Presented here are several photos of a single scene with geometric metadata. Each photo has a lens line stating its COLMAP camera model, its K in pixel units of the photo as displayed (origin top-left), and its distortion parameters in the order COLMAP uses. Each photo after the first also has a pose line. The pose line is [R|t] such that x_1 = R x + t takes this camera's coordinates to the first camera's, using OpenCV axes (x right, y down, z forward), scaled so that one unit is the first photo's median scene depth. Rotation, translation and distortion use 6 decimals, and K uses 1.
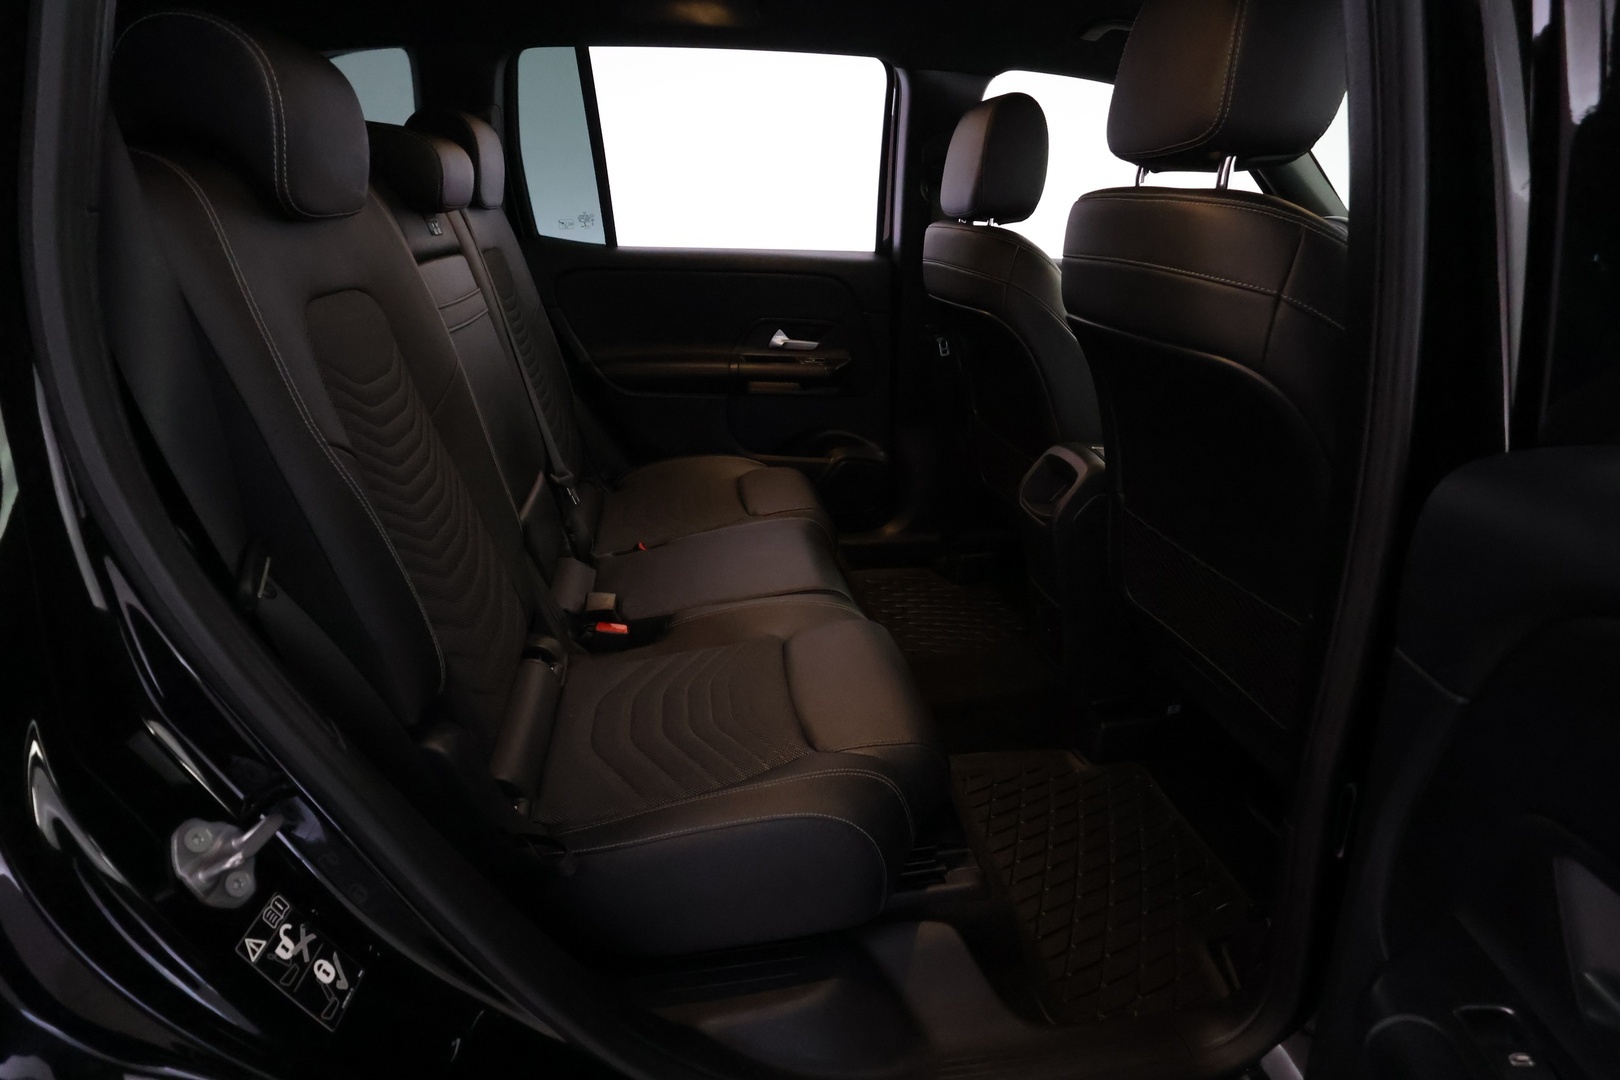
lens RADIAL K [[815.7, 0, 810.2], [0, 815.7, 544.7], [0, 0, 1]] dist [-0.004481, 0.001848]
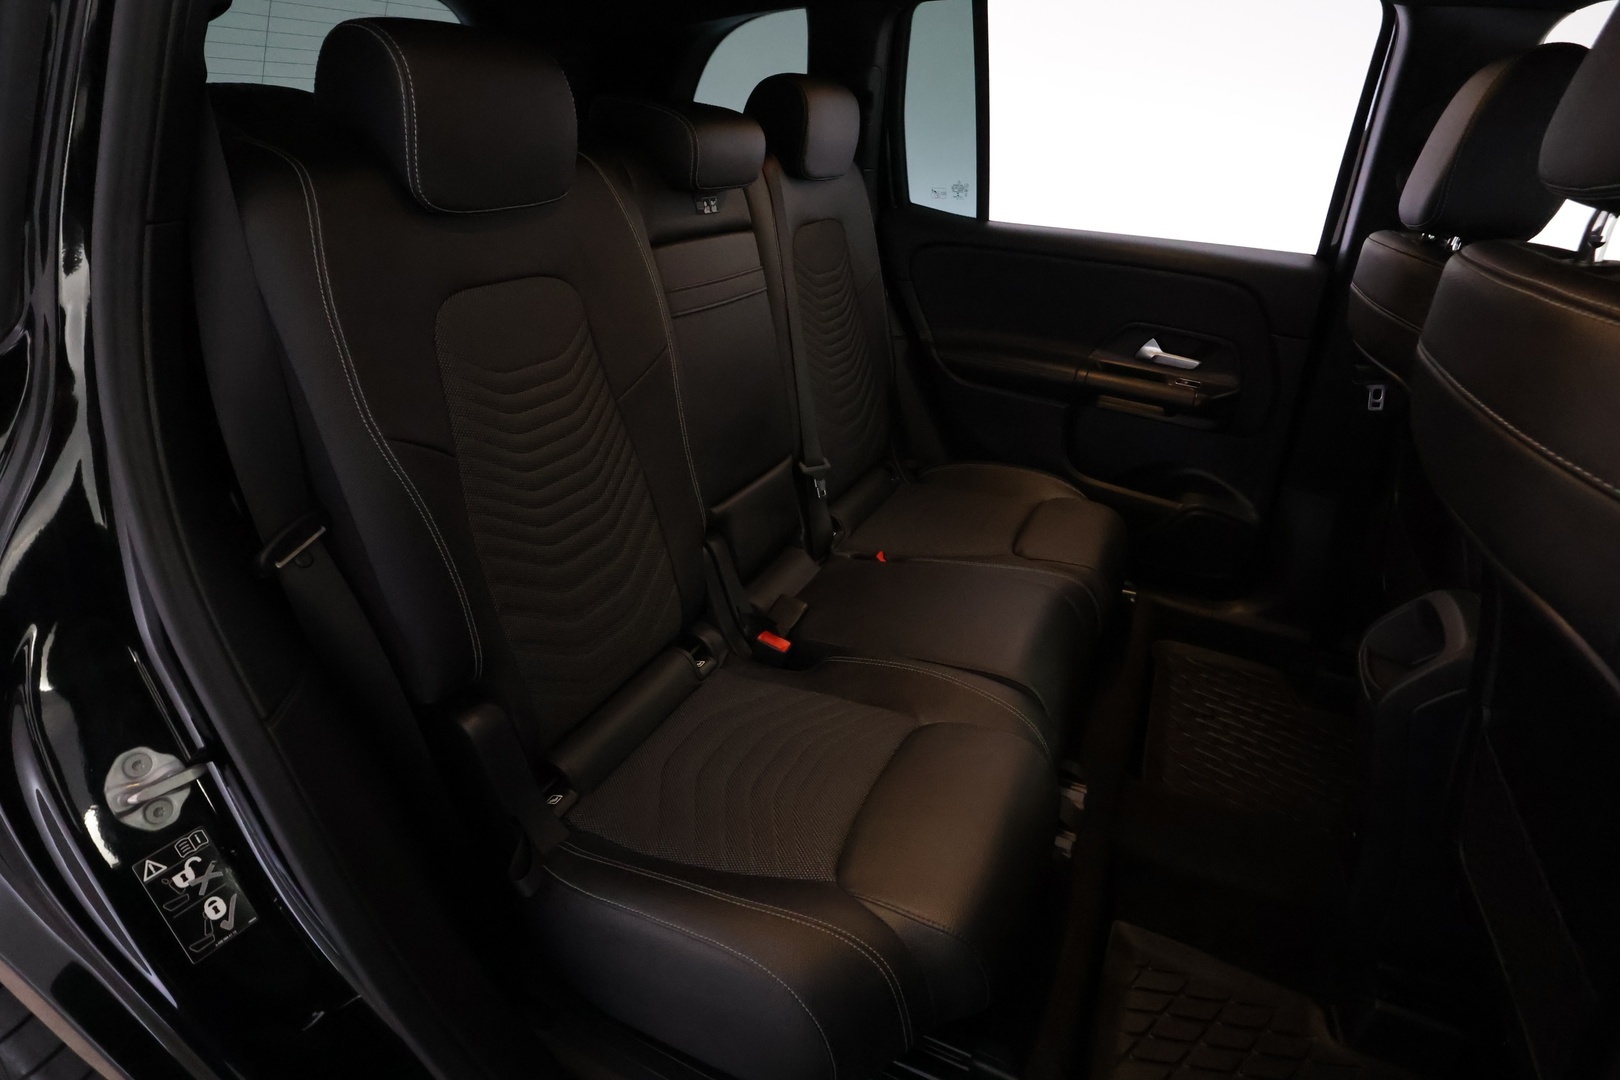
lens RADIAL K [[815.7, 0, 810.2], [0, 815.7, 544.7], [0, 0, 1]] dist [-0.004481, 0.001848]
pose [[0.827452, 0.279731, -0.486903, 0.177596], [-0.248074, 0.959987, 0.129942, -0.111991], [0.503769, 0.013268, 0.863736, 0.152923]]
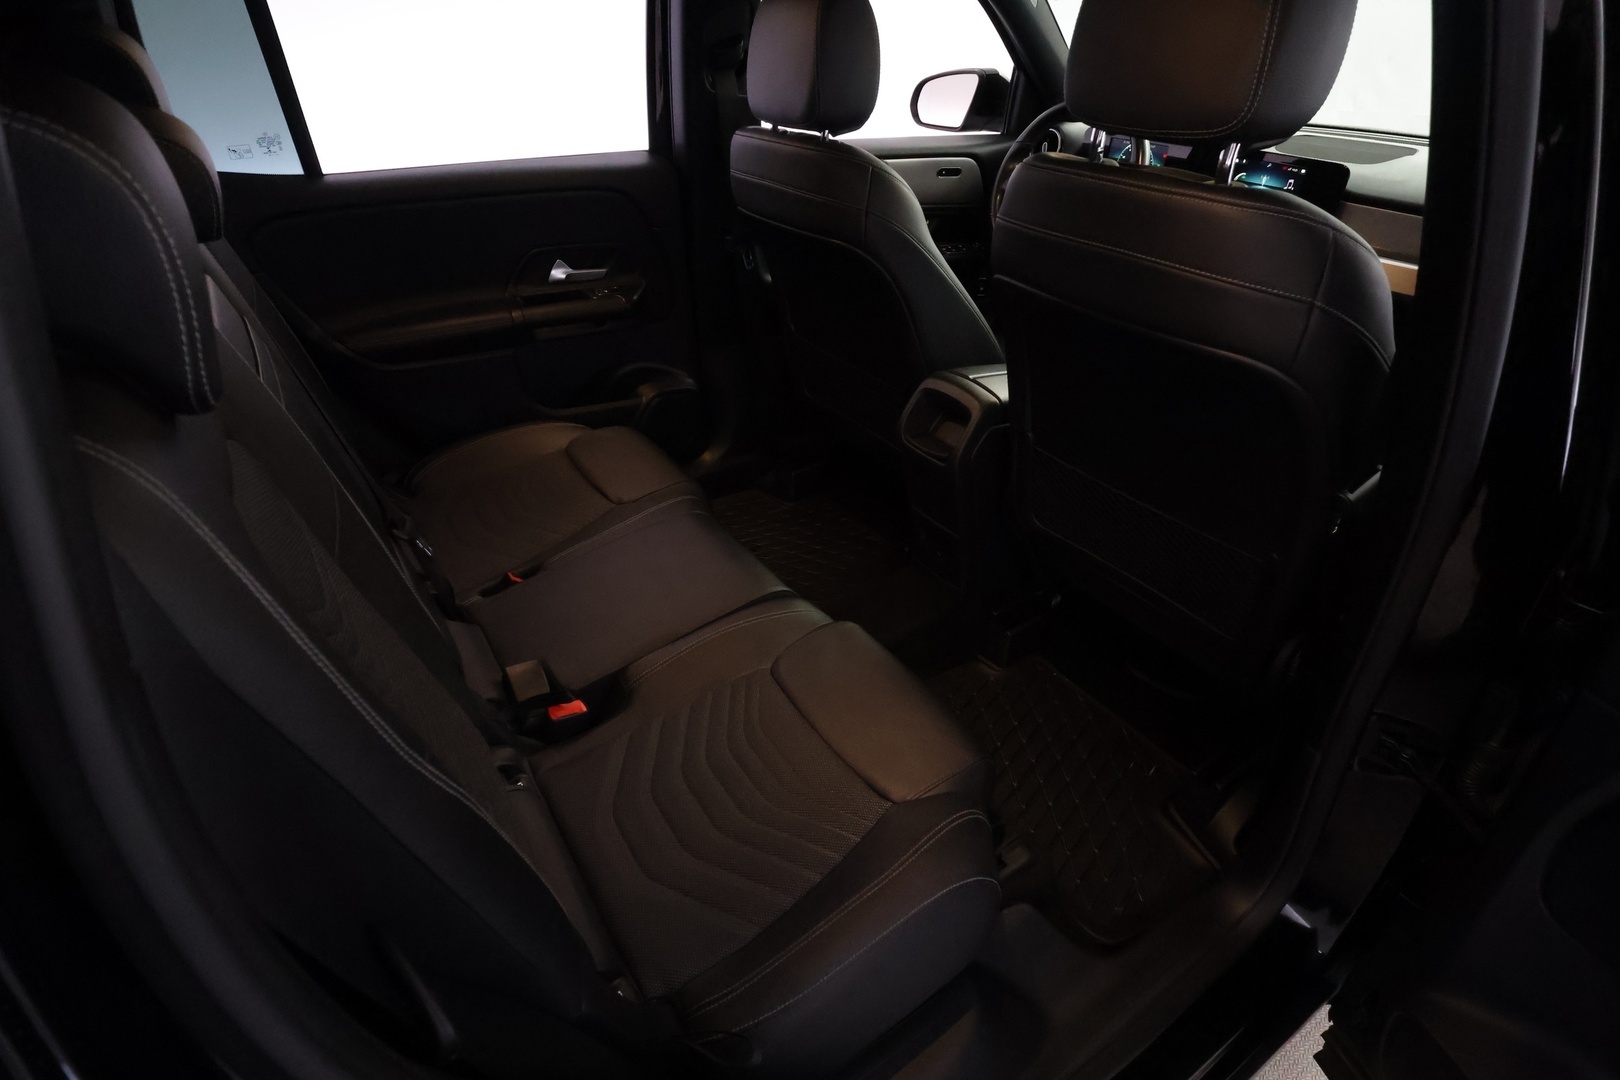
lens RADIAL K [[815.7, 0, 810.2], [0, 815.7, 544.7], [0, 0, 1]] dist [-0.004481, 0.001848]
pose [[0.906158, -0.241145, 0.347458, -0.216473], [0.166913, 0.958748, 0.230092, -0.175241], [-0.388610, -0.150504, 0.909027, 0.127607]]
